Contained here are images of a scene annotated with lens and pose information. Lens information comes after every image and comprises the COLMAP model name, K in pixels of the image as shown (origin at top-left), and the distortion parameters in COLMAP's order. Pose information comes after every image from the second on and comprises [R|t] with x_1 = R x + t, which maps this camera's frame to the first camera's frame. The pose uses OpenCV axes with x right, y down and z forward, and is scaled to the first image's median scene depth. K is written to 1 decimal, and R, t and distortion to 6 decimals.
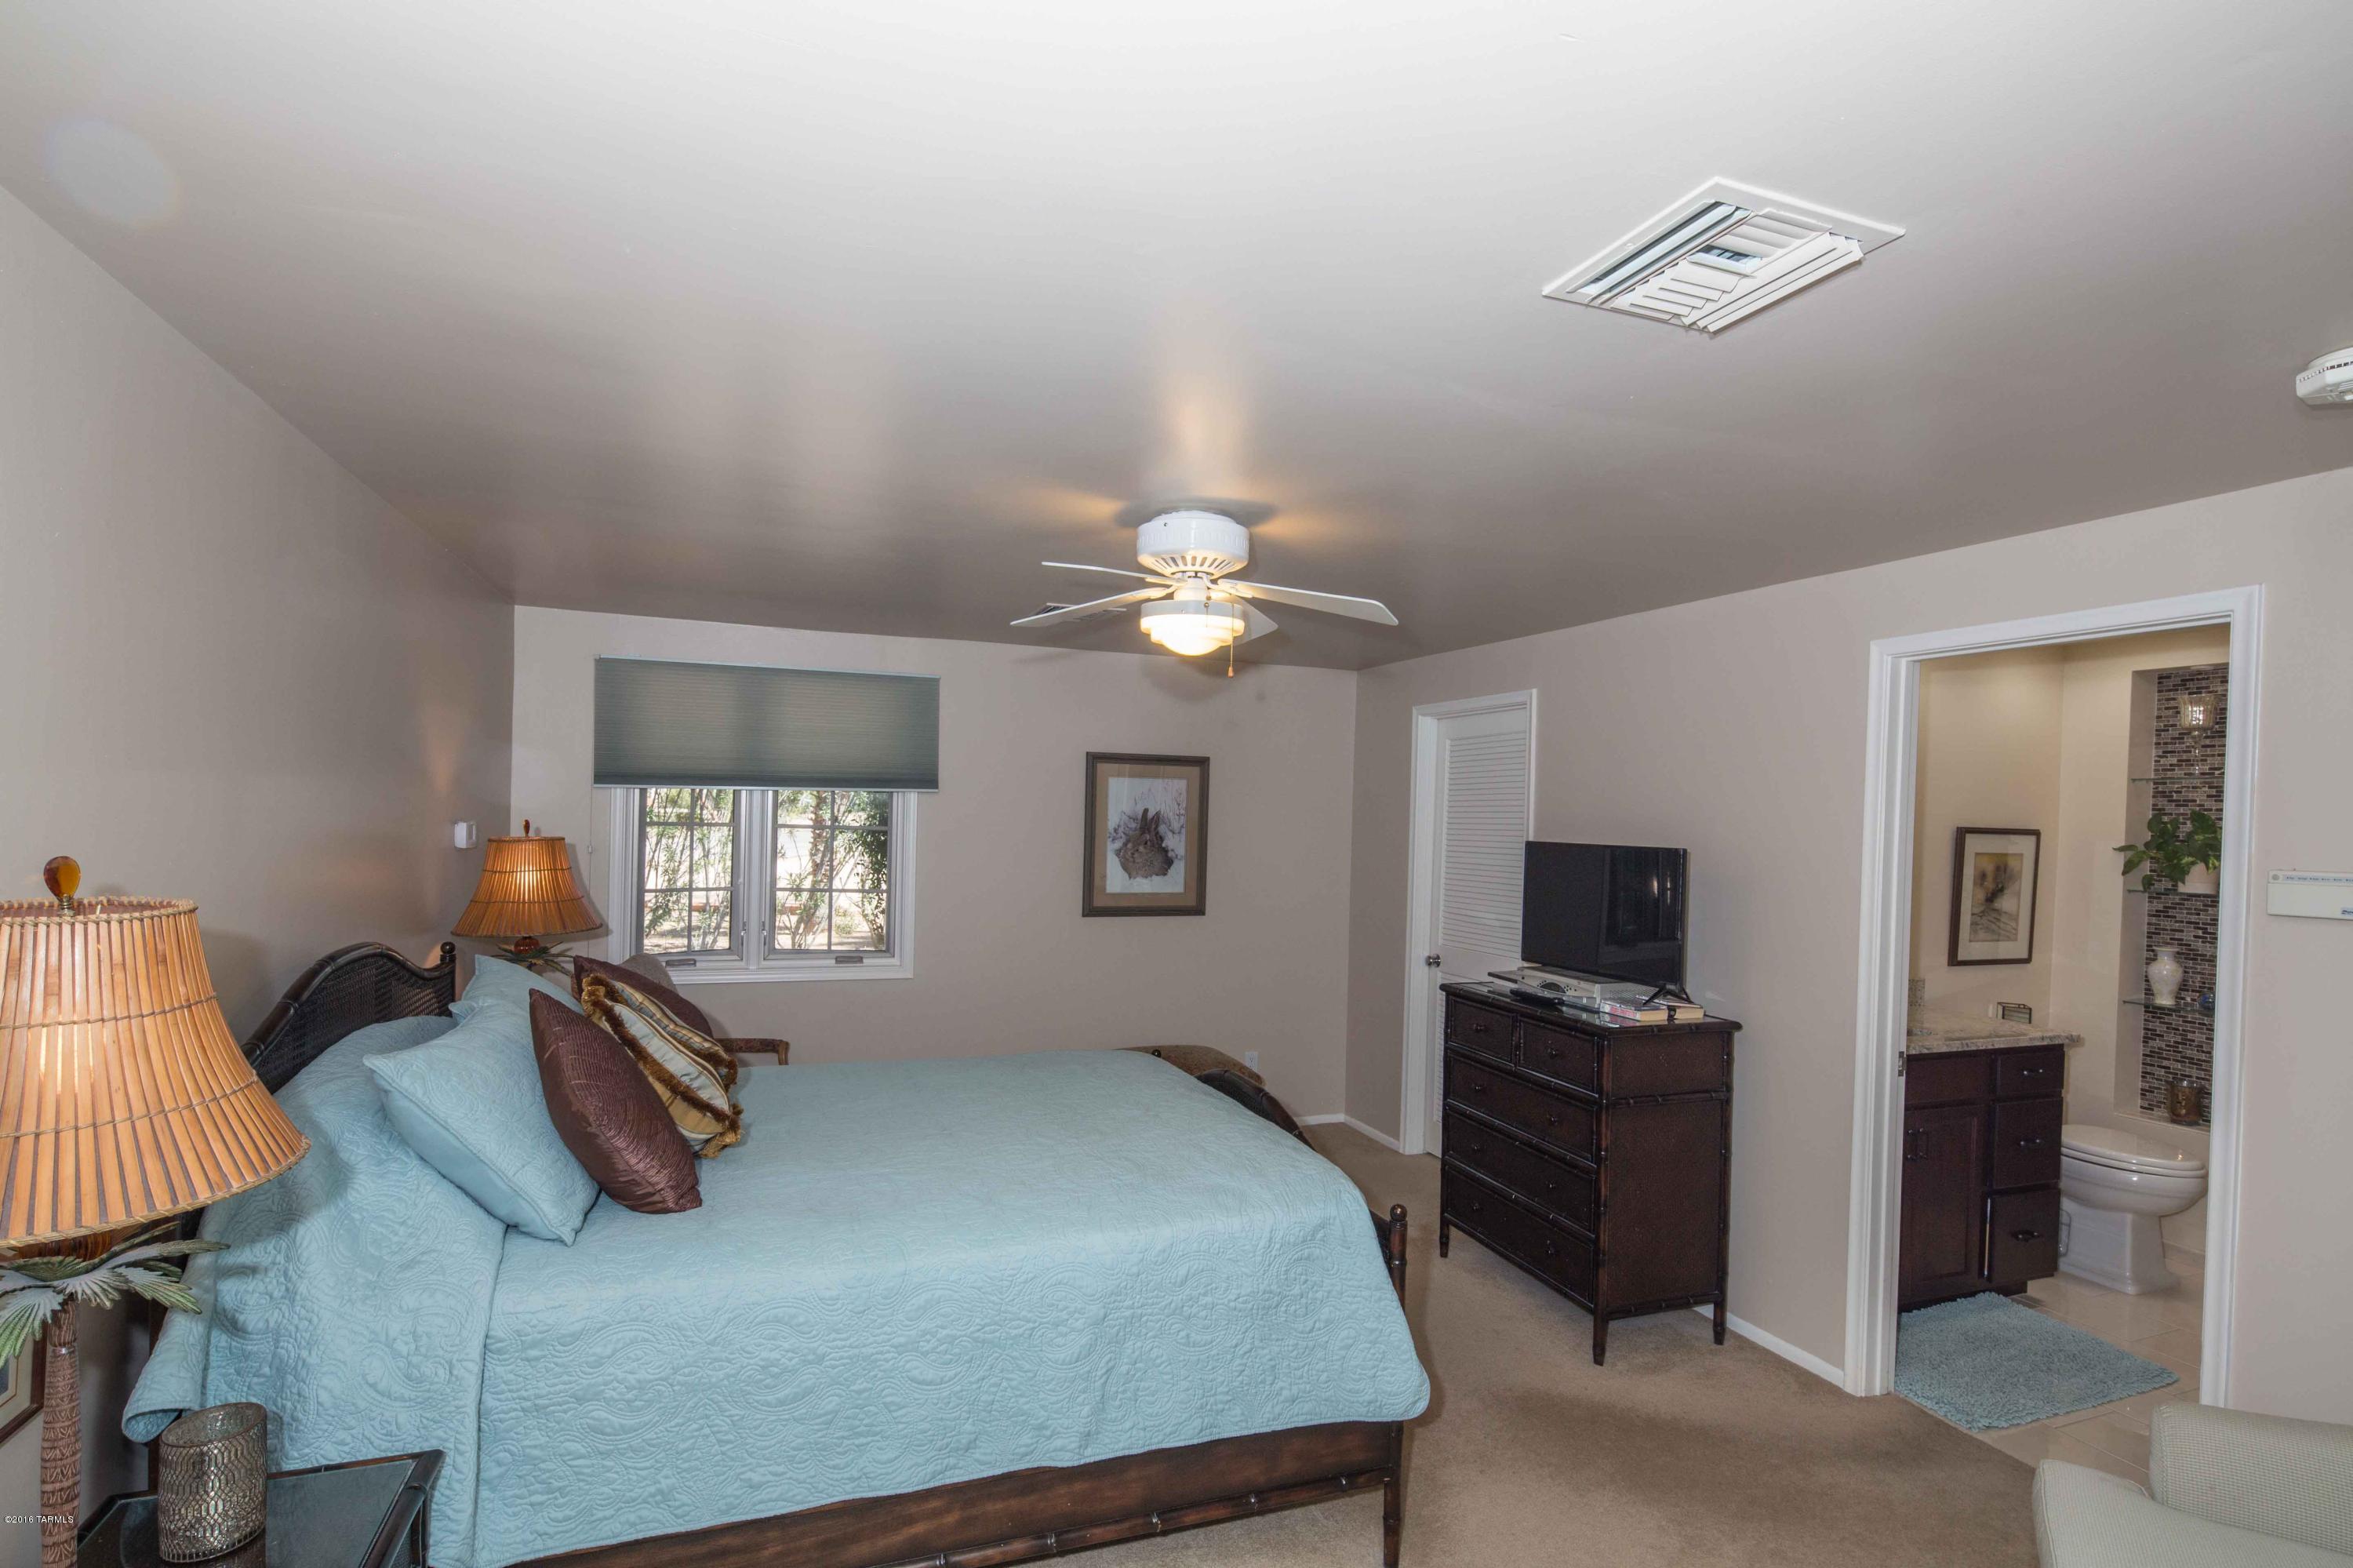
lens RADIAL K [[1128.6, 0, 1191.2], [0, 1128.6, 816.7], [0, 0, 1]] dist [0.005855, -0.004935]
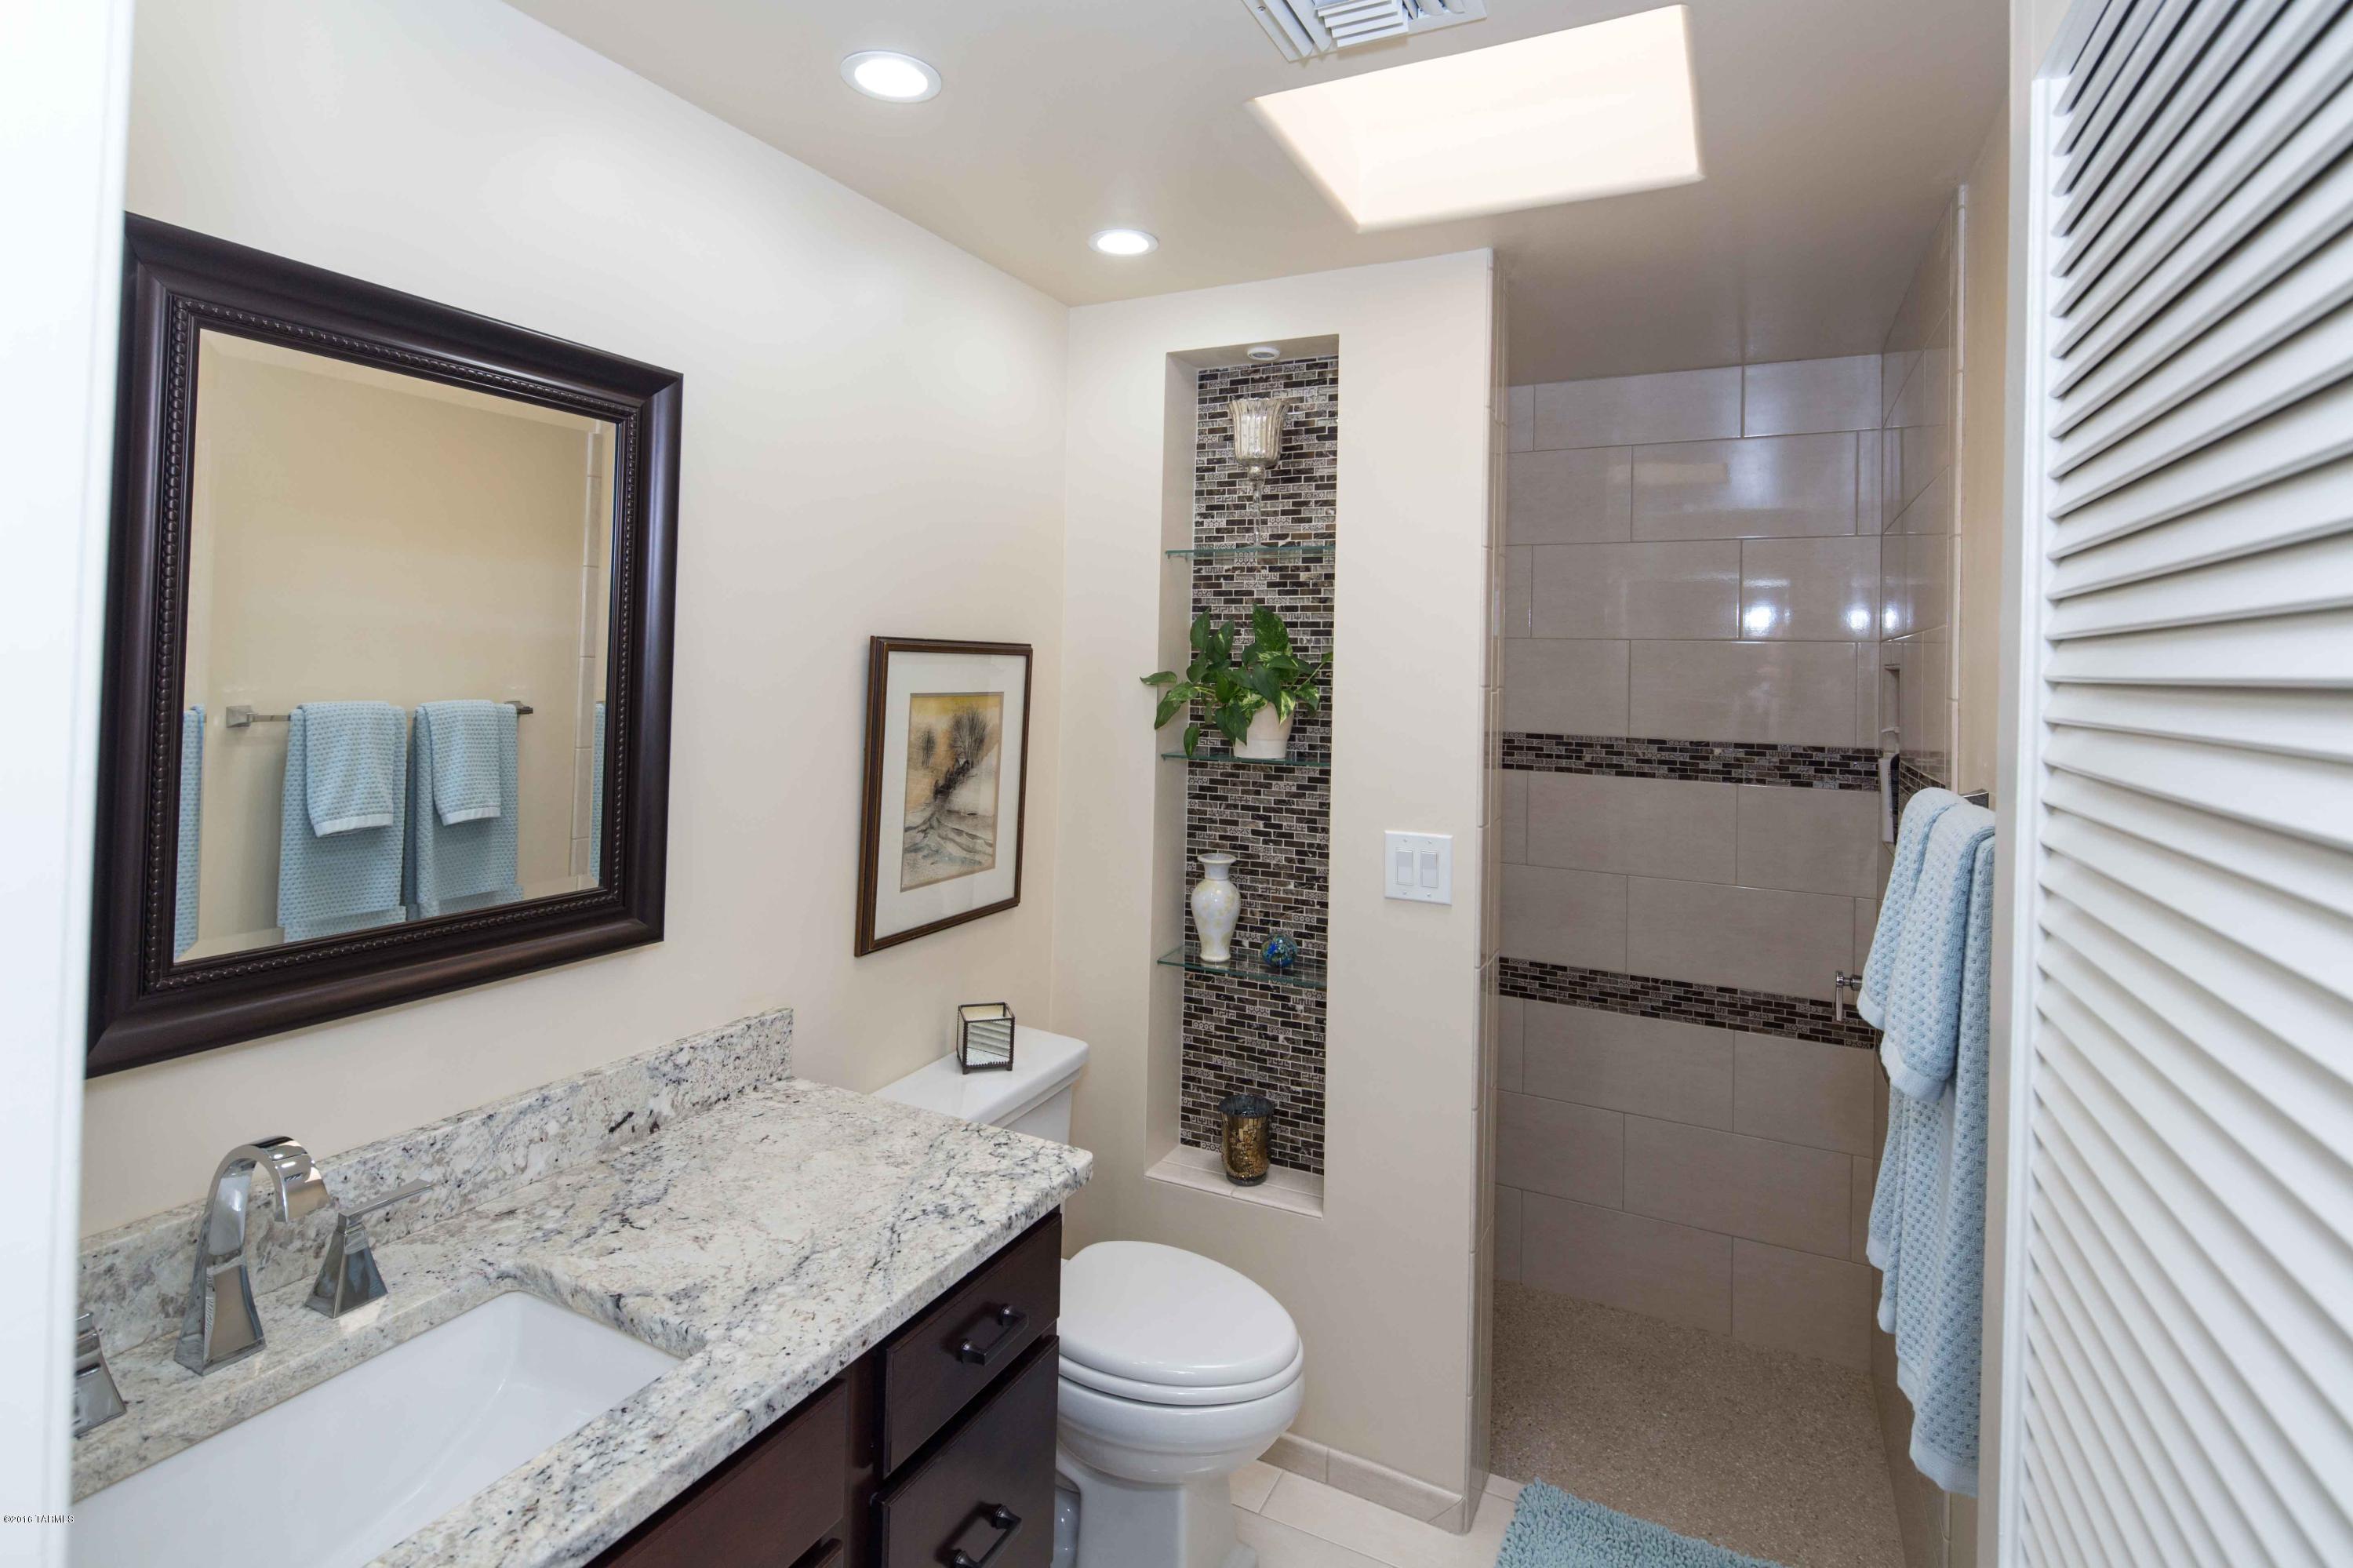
lens RADIAL K [[1128.6, 0, 1179.5], [0, 1128.6, 783.1], [0, 0, 1]] dist [0.005855, -0.004935]
pose [[0.742628, -0.078908, 0.665040, 0.472914], [-0.001122, 0.992886, 0.119061, 0.013394], [-0.669704, -0.089164, 0.737256, 0.593941]]
